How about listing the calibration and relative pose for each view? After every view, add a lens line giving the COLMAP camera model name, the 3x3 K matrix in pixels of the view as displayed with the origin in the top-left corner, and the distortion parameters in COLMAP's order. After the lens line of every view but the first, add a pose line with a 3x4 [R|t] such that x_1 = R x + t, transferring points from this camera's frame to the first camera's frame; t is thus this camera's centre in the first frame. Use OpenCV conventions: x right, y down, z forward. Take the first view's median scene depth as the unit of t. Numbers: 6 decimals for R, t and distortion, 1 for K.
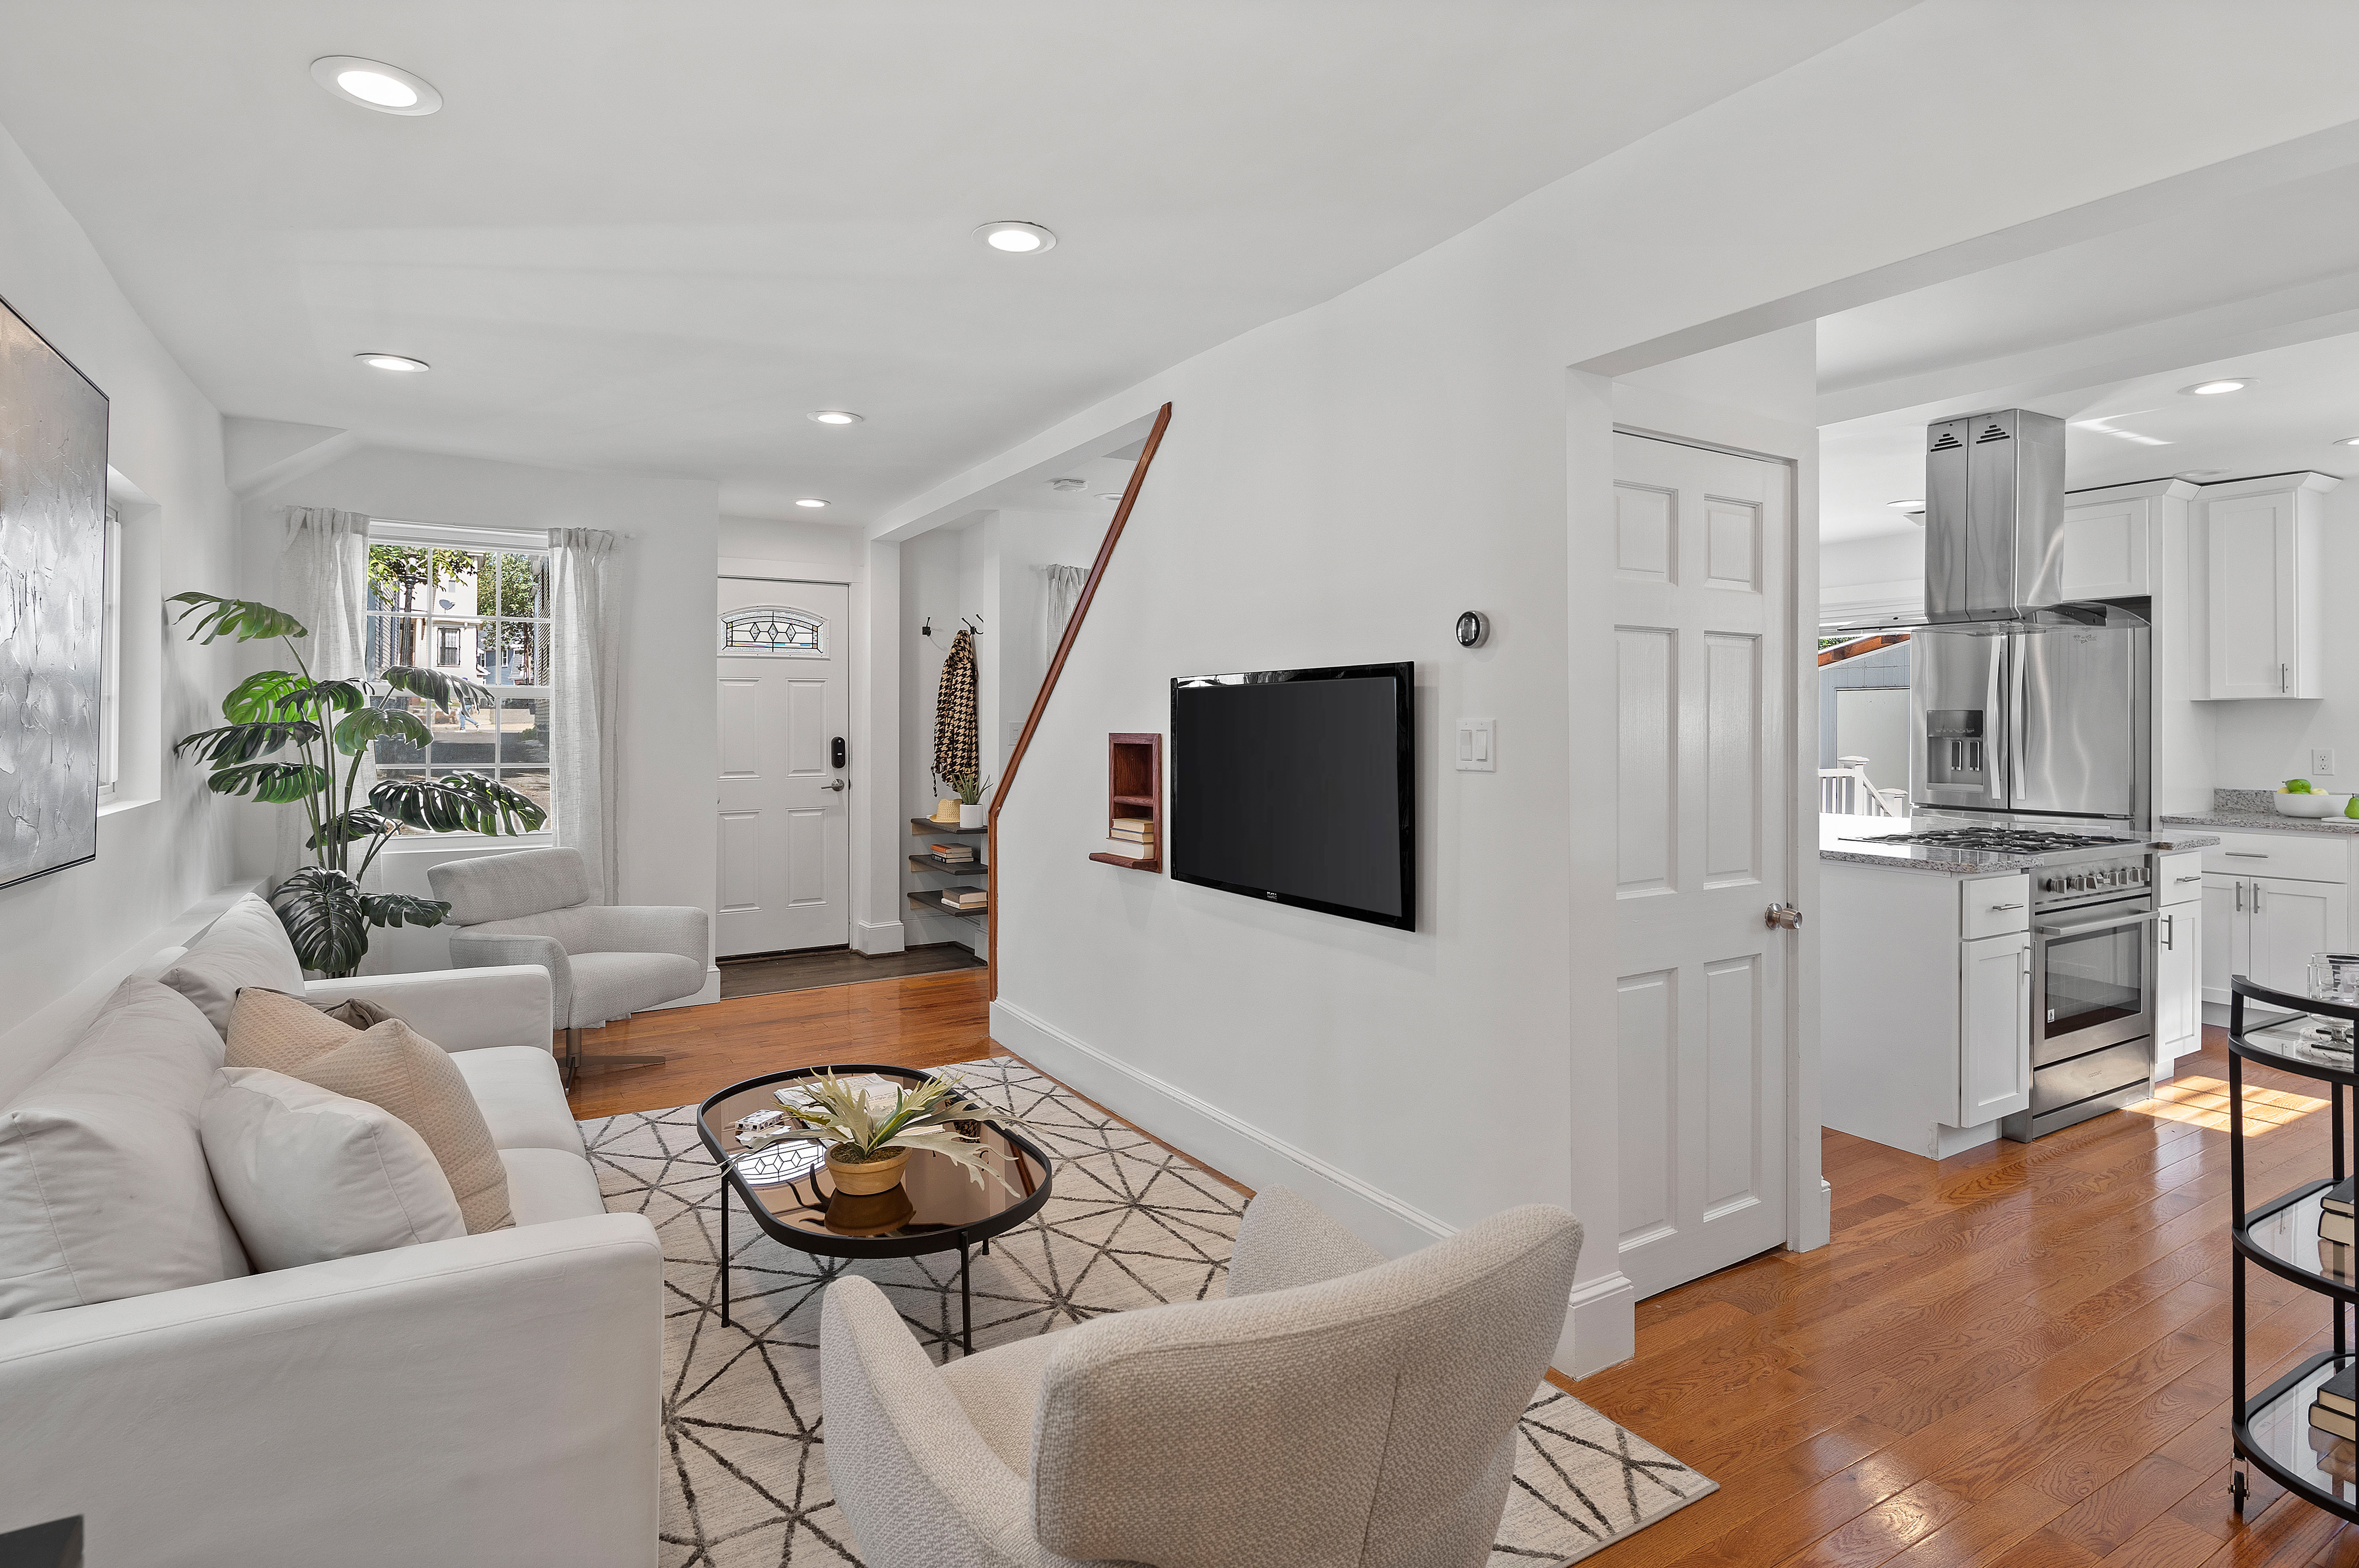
lens RADIAL K [[1182.2, 0, 1177.2], [0, 1182.2, 726.3], [0, 0, 1]] dist [0.005141, -0.006303]
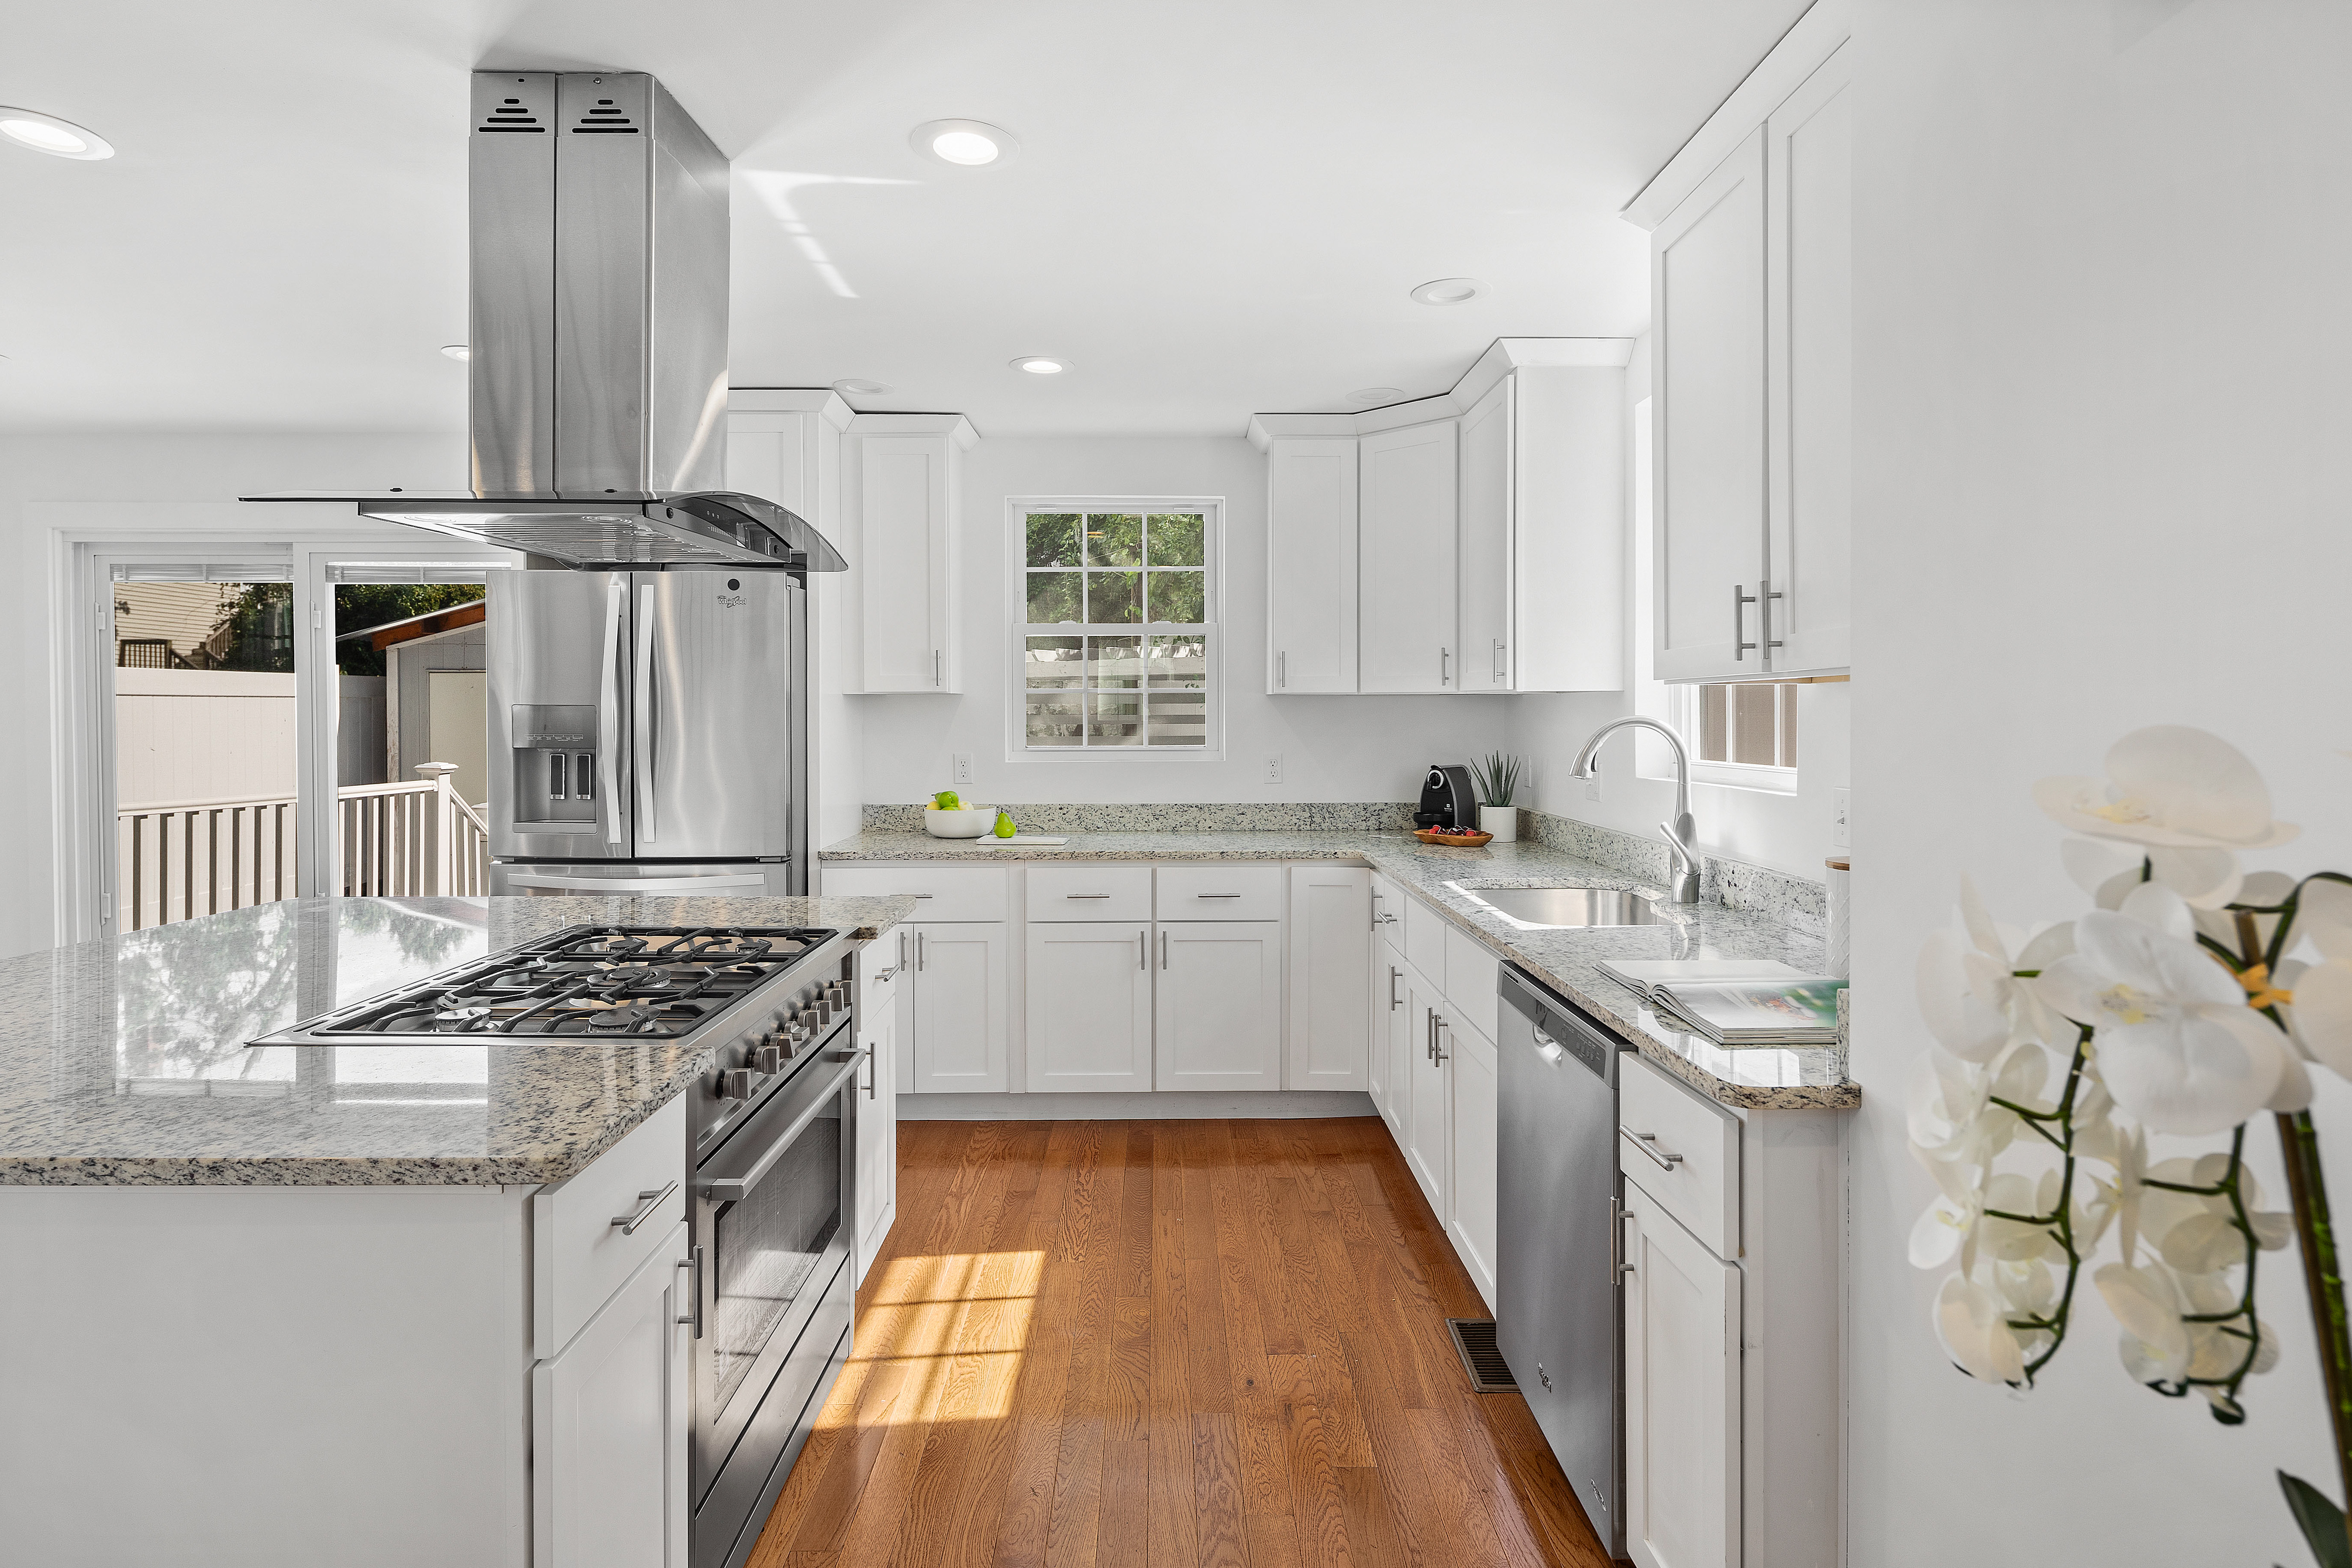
lens RADIAL K [[1178.8, 0, 1173.7], [0, 1178.8, 726.5], [0, 0, 1]] dist [0.005141, -0.006303]
pose [[0.499331, -0.009136, 0.866363, 0.403105], [-0.001679, 0.999932, 0.011513, -0.014071], [-0.866410, -0.007203, 0.499282, 0.582484]]
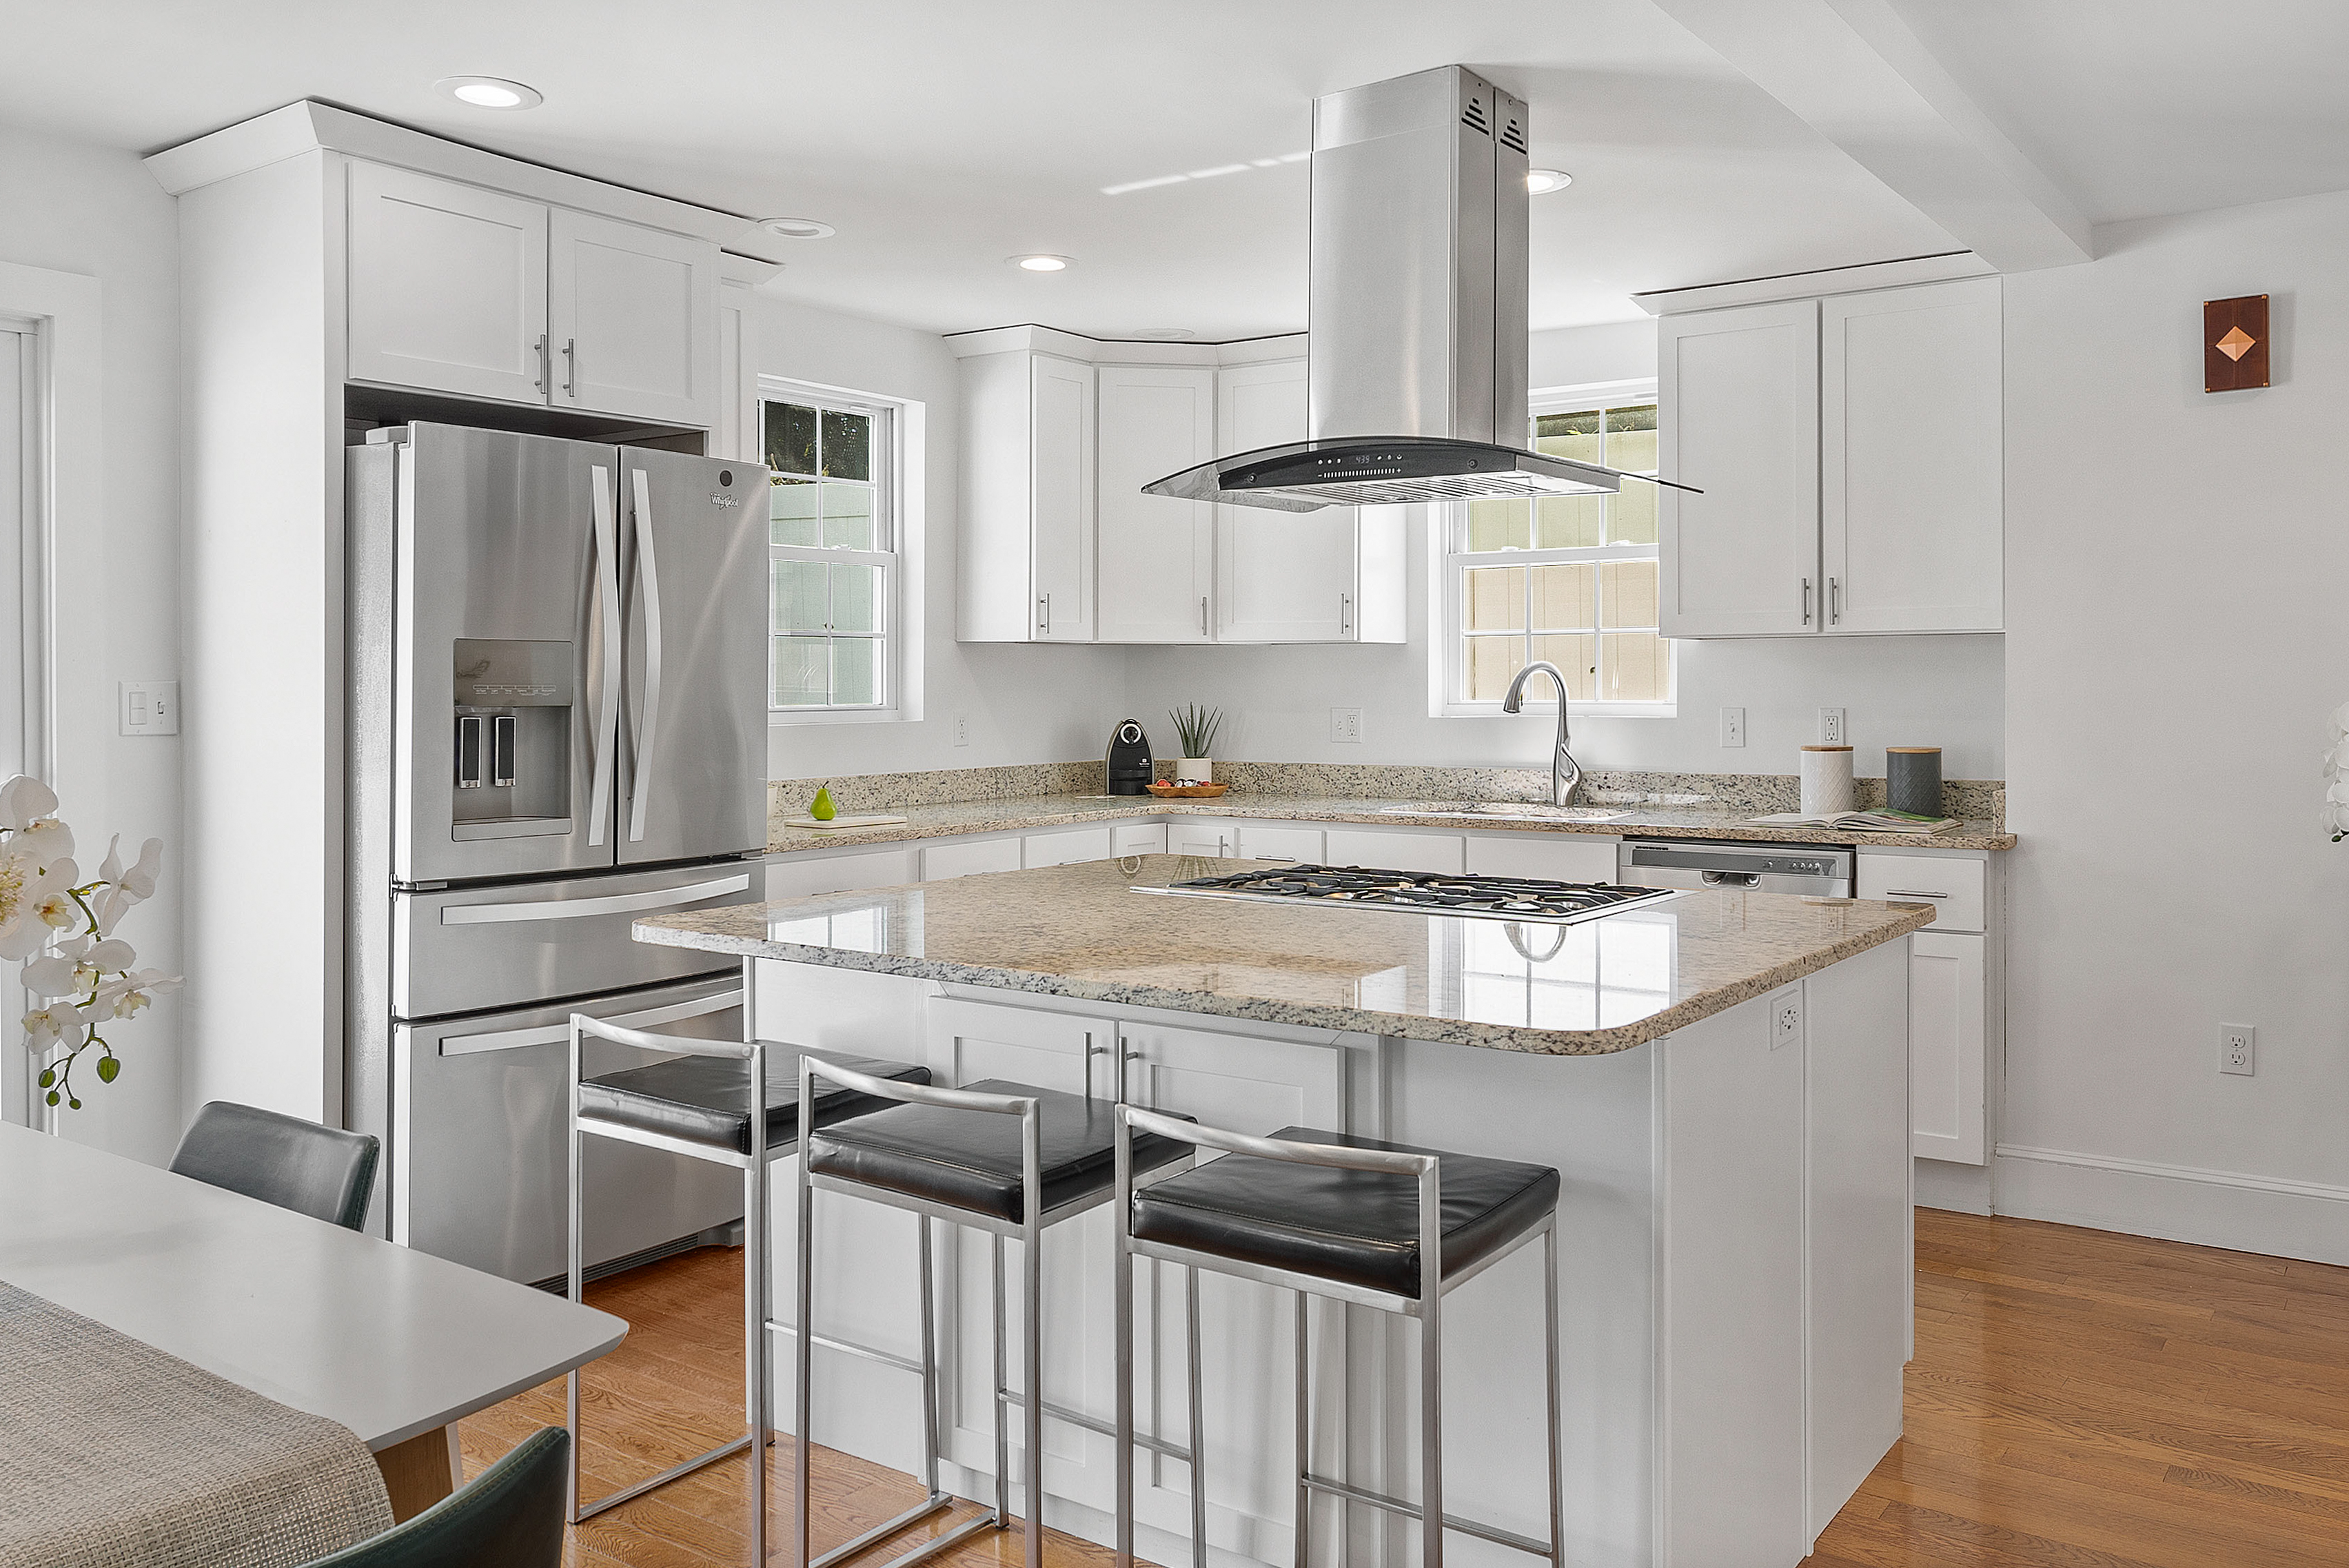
lens RADIAL K [[1885.7, 0, 1176.6], [0, 1885.7, 699.4], [0, 0, 1]] dist [0.002370, -0.000006]
pose [[-0.407146, -0.007672, 0.913331, -0.043620], [0.000056, 0.999965, 0.008425, 0.002038], [-0.913363, 0.003482, -0.407131, 1.521701]]
